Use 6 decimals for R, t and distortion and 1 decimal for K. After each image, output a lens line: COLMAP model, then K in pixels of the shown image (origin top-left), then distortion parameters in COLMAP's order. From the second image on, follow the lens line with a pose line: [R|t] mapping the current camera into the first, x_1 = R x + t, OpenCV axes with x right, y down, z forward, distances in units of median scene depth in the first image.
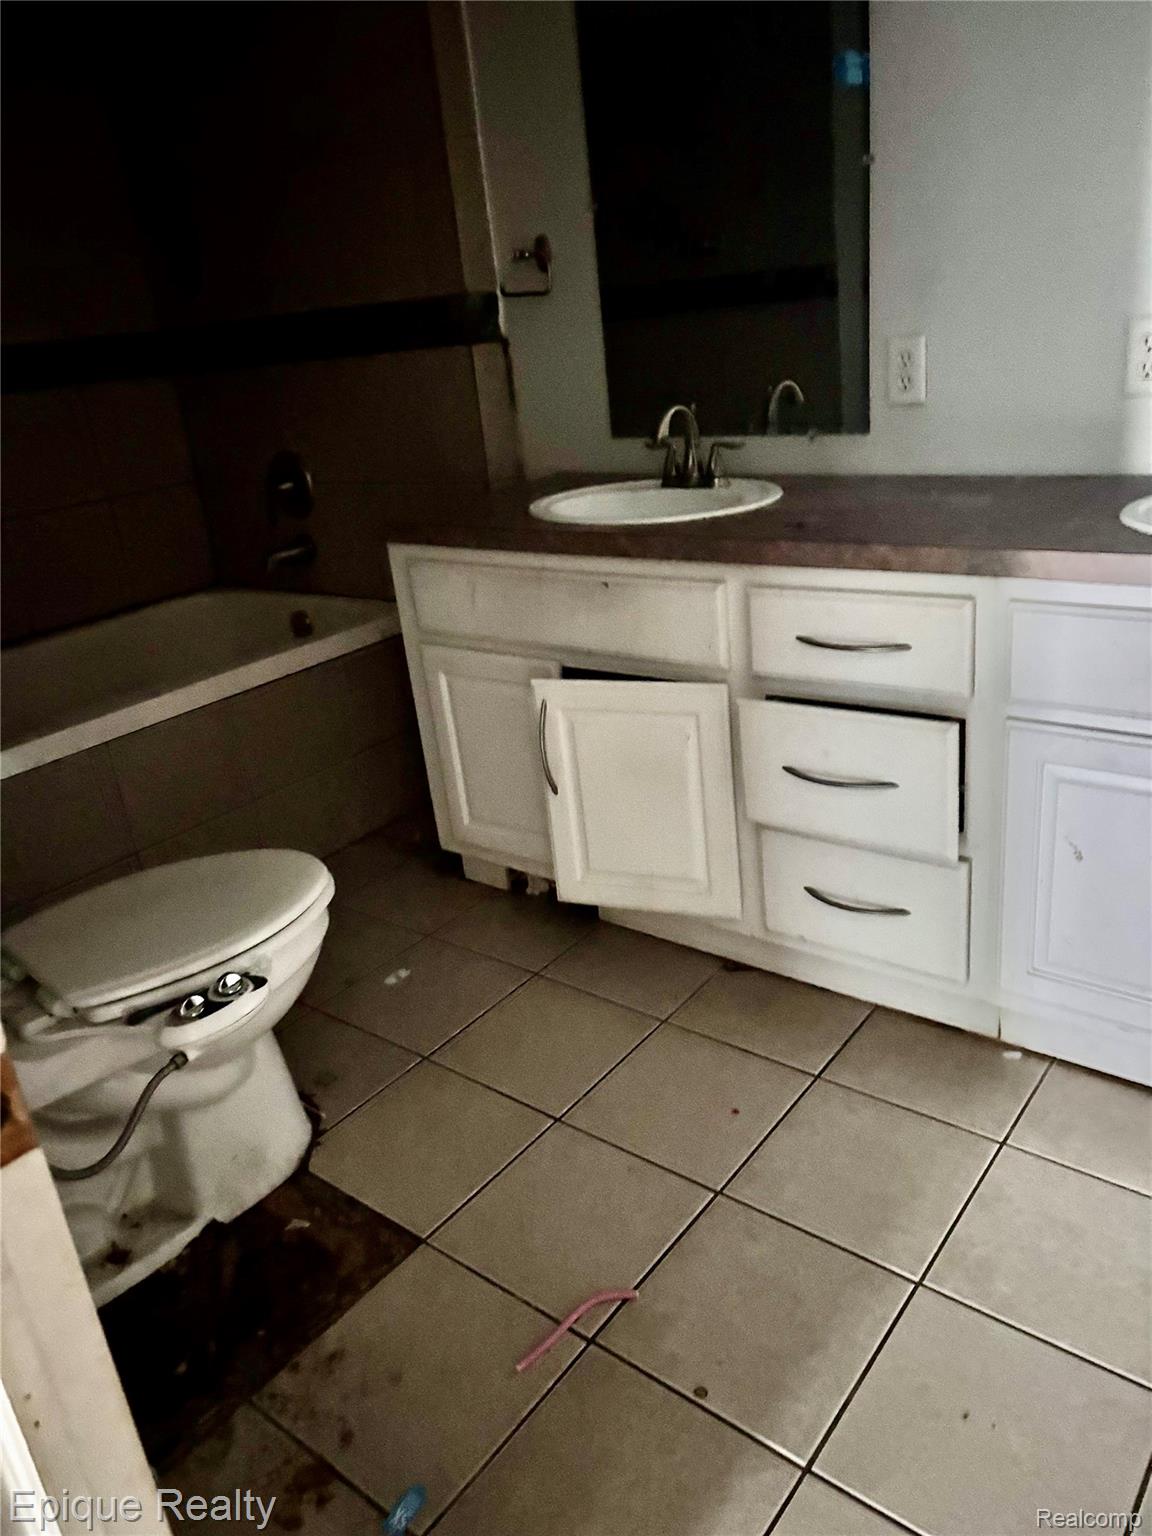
lens RADIAL K [[1134.0, 0, 572.9], [0, 1134.0, 785.7], [0, 0, 1]] dist [0.004355, 0.001676]
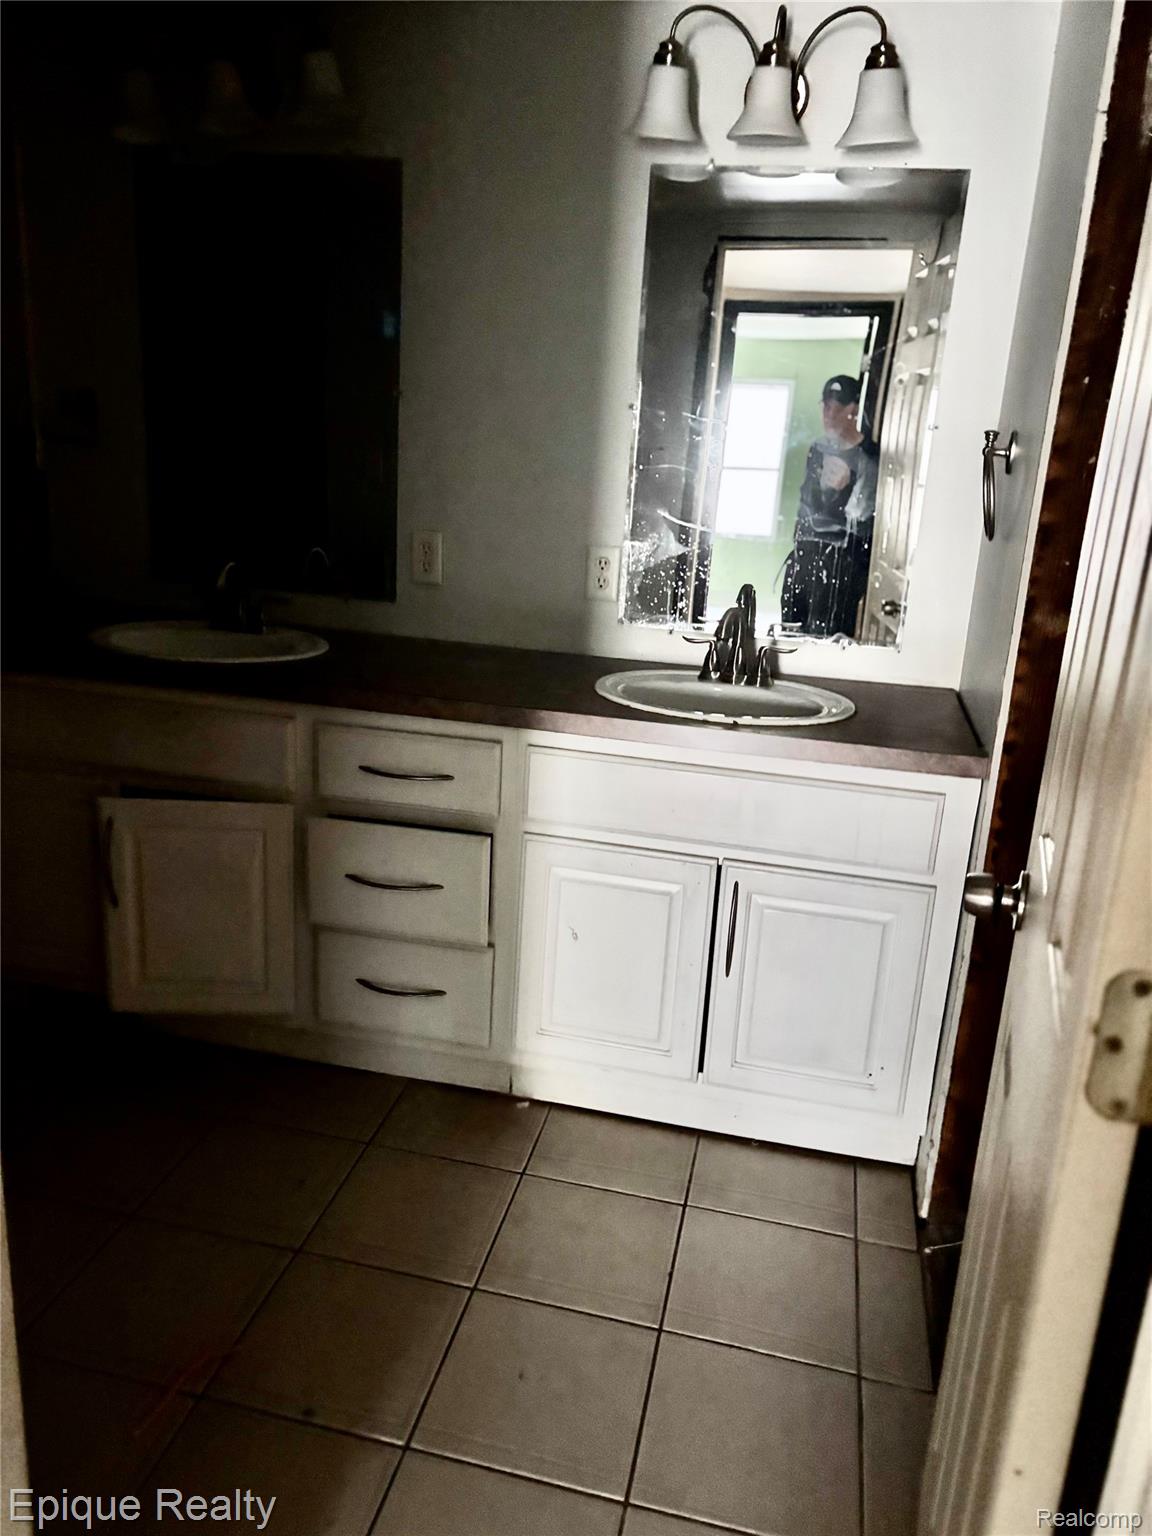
lens RADIAL K [[1129.2, 0, 578.5], [0, 1129.2, 761.1], [0, 0, 1]] dist [0.021742, 0.000781]
pose [[0.883780, 0.037054, 0.466433, -0.151876], [0.025674, 0.991517, -0.127413, 0.022452], [-0.467198, 0.124580, 0.875332, -0.163253]]
